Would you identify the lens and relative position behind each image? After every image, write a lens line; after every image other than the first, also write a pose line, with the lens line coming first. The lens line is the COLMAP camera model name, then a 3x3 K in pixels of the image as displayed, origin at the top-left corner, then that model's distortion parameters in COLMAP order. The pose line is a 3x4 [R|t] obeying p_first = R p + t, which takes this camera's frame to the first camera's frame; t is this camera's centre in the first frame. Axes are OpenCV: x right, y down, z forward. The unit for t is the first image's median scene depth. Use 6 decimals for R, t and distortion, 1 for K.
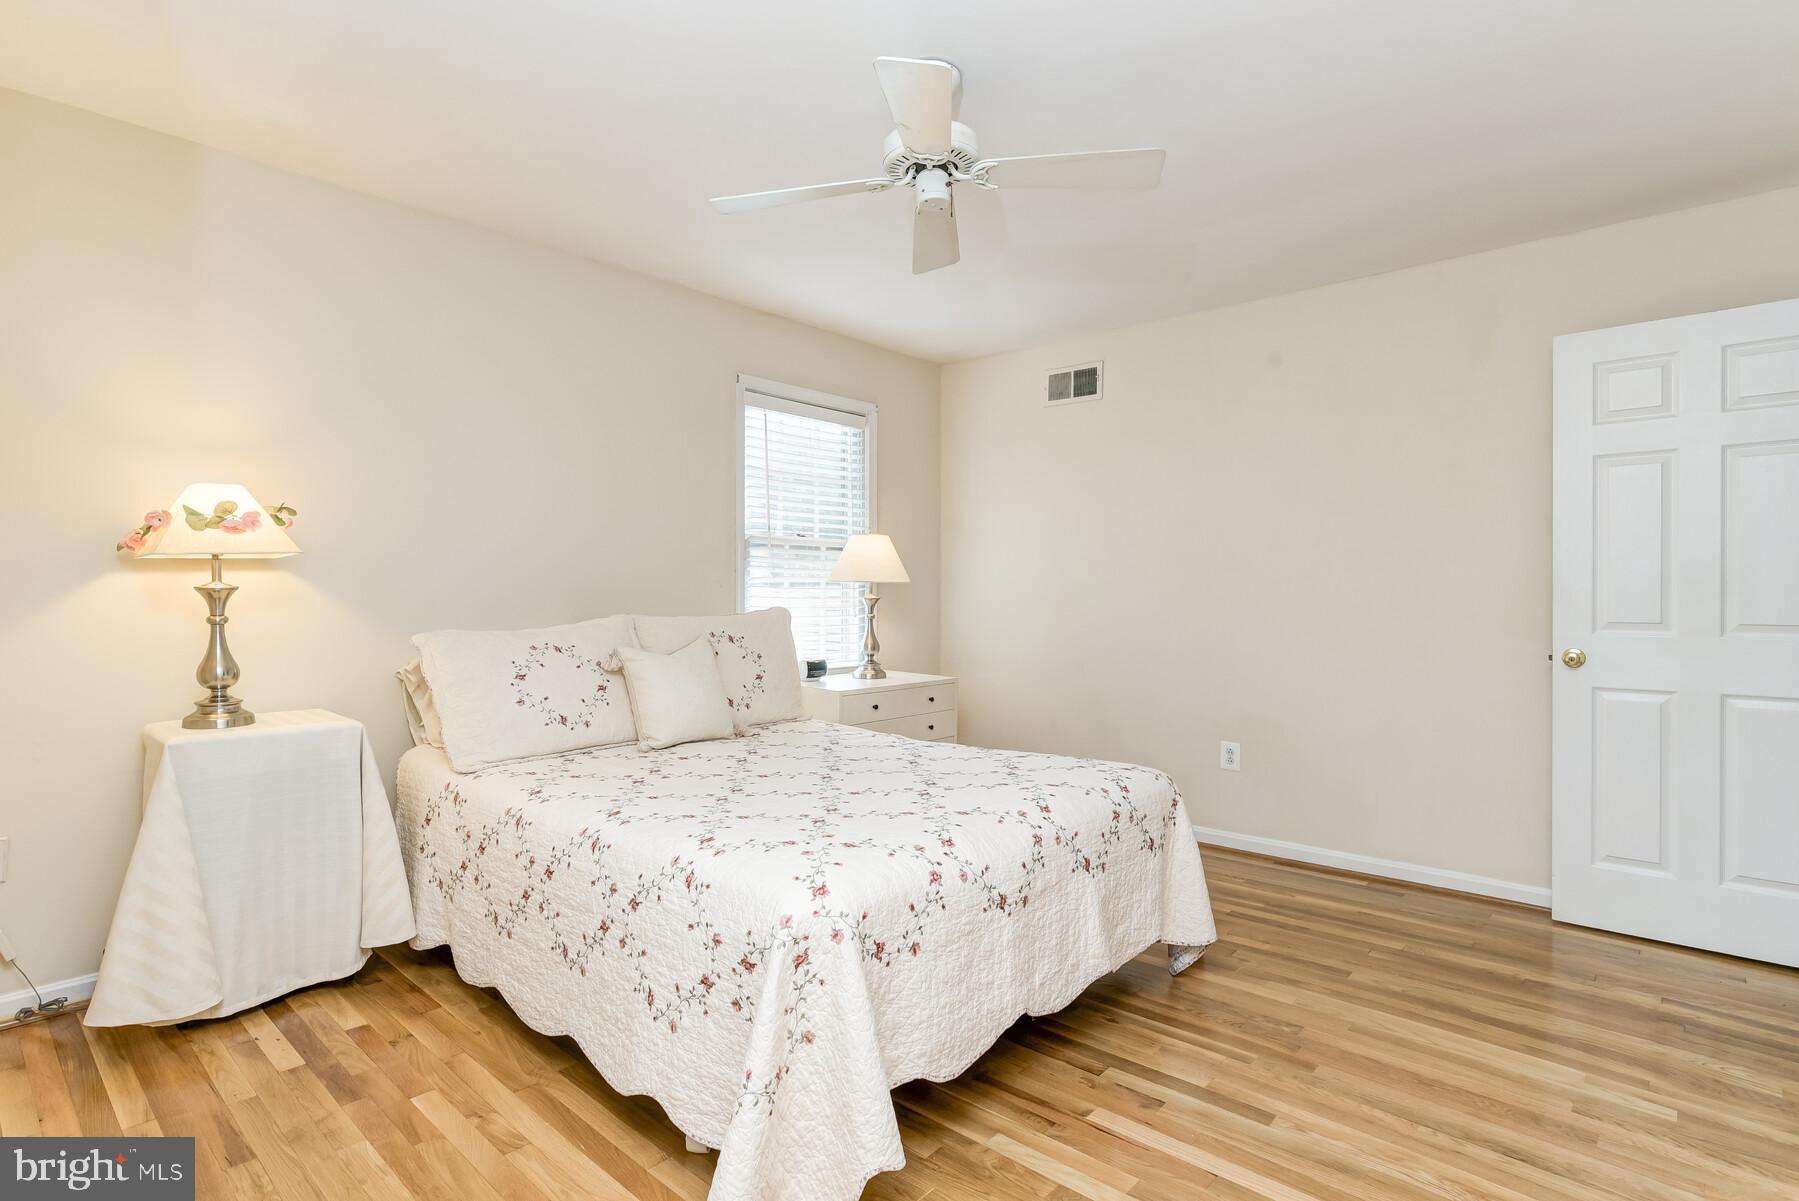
lens RADIAL K [[908.3, 0, 902.4], [0, 908.3, 561.7], [0, 0, 1]] dist [0.047464, 0.000070]
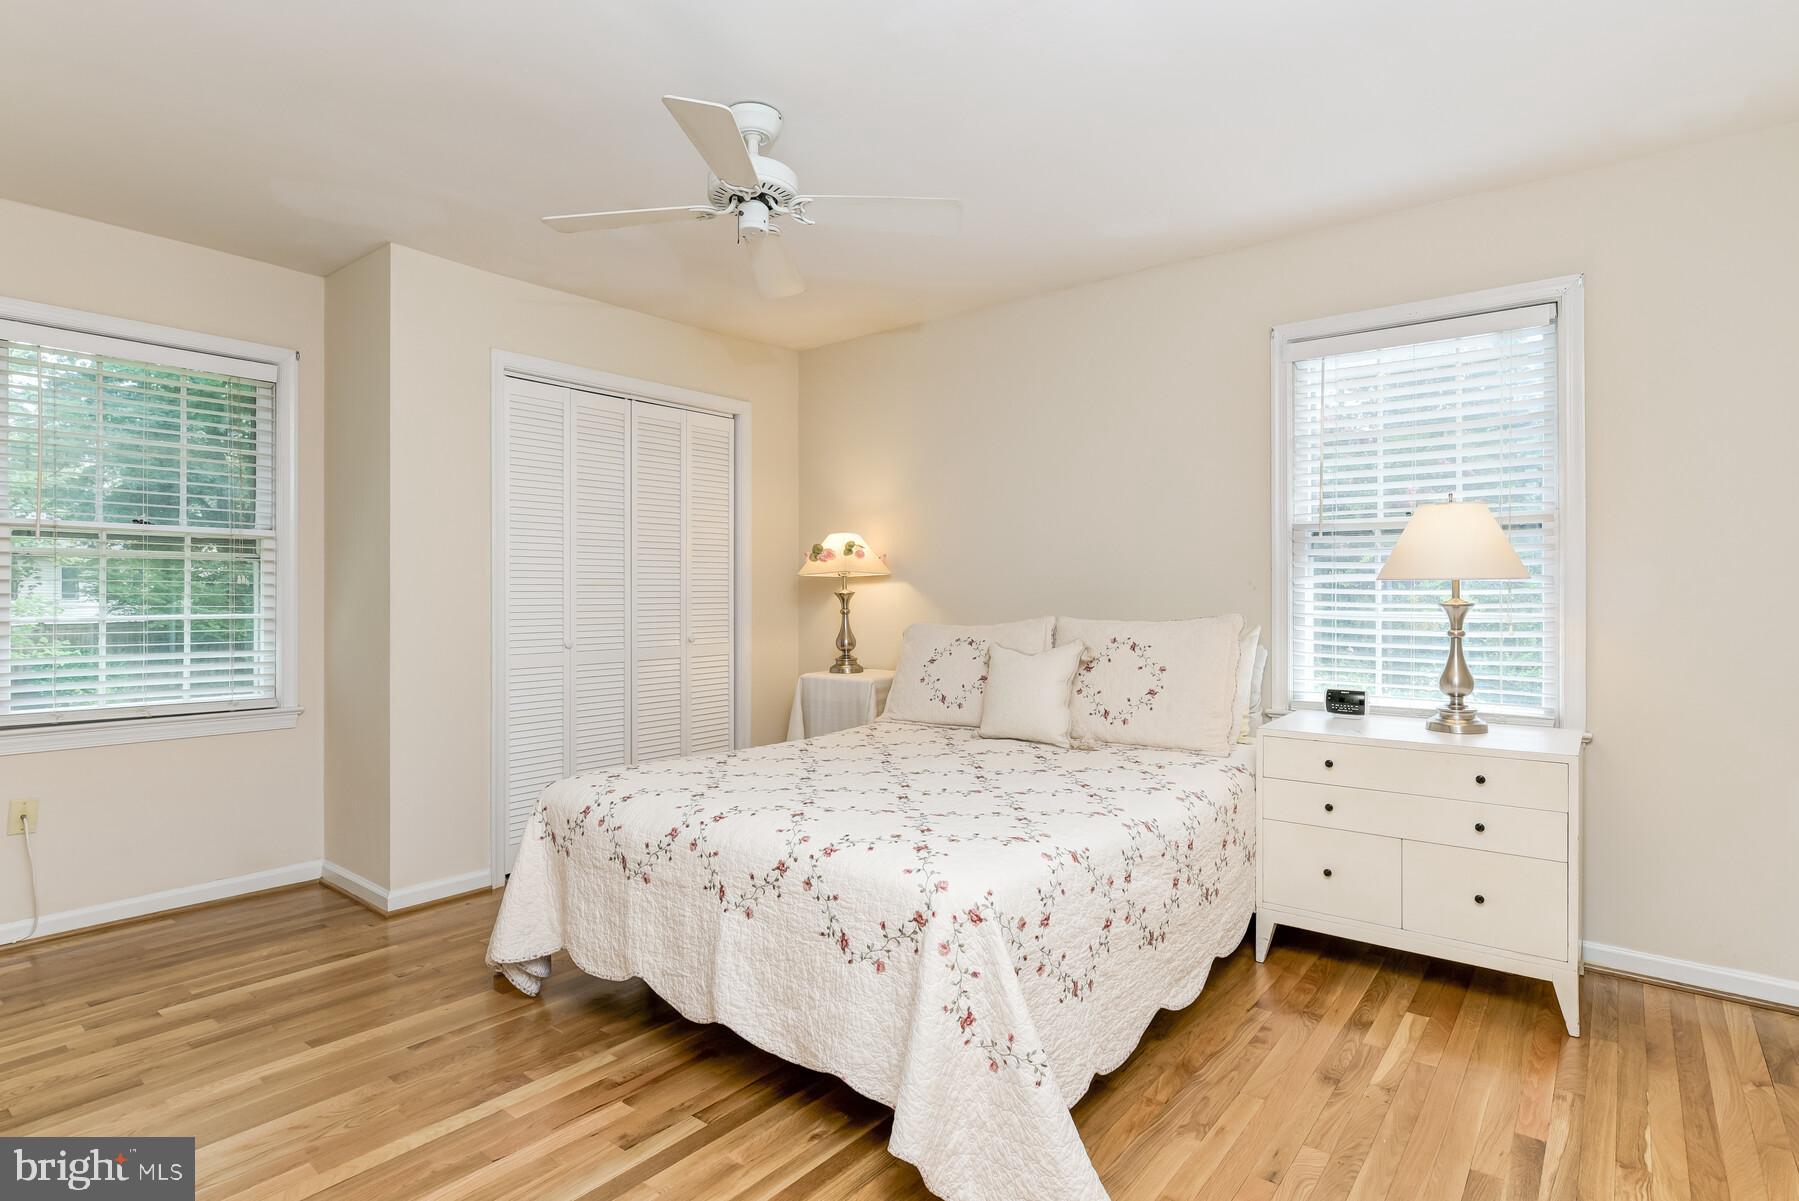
lens RADIAL K [[908.2, 0, 902.2], [0, 908.2, 595.9], [0, 0, 1]] dist [-0.001392, -0.000340]
pose [[0.066752, -0.013298, -0.997681, 0.851736], [0.023681, 0.999651, -0.011740, 0.049543], [0.997489, -0.022842, 0.067043, 0.881334]]
